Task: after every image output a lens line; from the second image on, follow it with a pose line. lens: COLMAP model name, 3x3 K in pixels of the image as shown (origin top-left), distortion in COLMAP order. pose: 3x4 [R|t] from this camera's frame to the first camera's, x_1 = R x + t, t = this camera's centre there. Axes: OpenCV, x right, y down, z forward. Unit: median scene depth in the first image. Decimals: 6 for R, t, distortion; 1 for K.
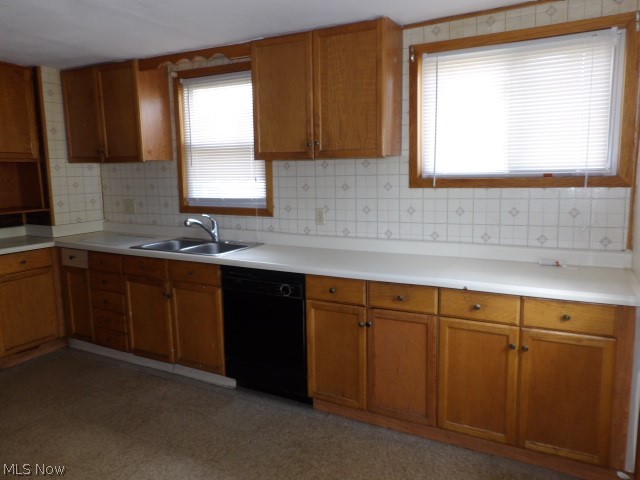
lens RADIAL K [[467.3, 0, 317.4], [0, 467.3, 236.7], [0, 0, 1]] dist [-0.028038, 0.047277]
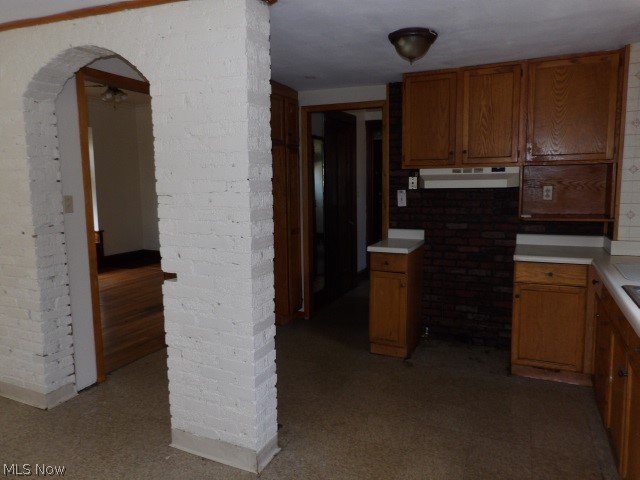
lens RADIAL K [[467.3, 0, 317.4], [0, 467.3, 236.7], [0, 0, 1]] dist [-0.028038, 0.047277]
pose [[0.065260, 0.130841, -0.989253, 0.219467], [-0.123983, 0.984748, 0.122066, -0.069394], [0.990136, 0.114684, 0.080487, 0.442815]]
